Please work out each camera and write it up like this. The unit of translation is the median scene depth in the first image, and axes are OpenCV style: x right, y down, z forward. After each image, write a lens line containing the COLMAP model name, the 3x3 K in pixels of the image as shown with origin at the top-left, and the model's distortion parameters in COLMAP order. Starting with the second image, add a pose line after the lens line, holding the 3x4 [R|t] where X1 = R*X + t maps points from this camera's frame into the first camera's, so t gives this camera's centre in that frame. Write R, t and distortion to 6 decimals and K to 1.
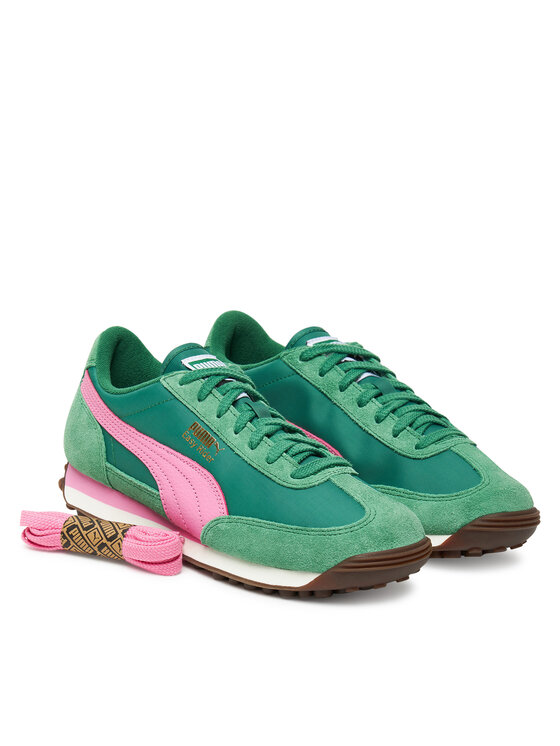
lens RADIAL K [[1902.2, 0, 280.1], [0, 1902.2, 372.7], [0, 0, 1]] dist [0.134510, 0.000000]
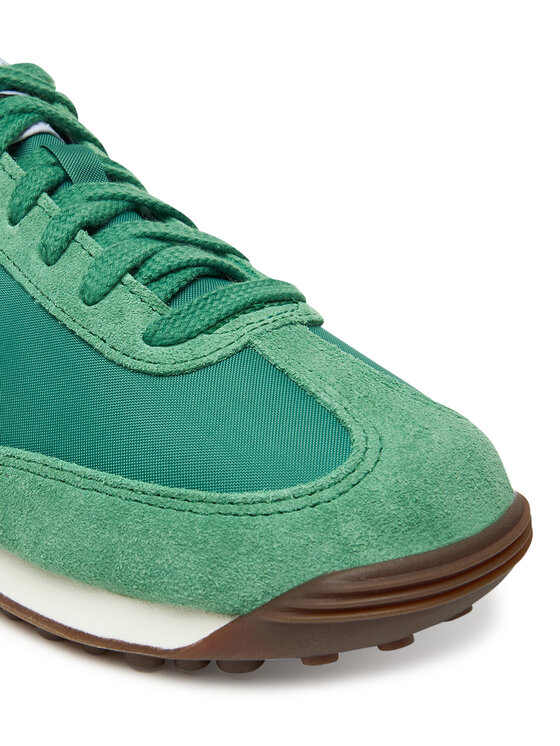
lens RADIAL K [[869.7, 0, 278.9], [0, 869.7, 372.1], [0, 0, 1]] dist [0.019396, 0.000000]
pose [[0.999595, -0.027346, 0.007912, 0.030063], [0.025200, 0.979270, 0.200986, 0.027694], [-0.013244, -0.200706, 0.979562, 0.834971]]
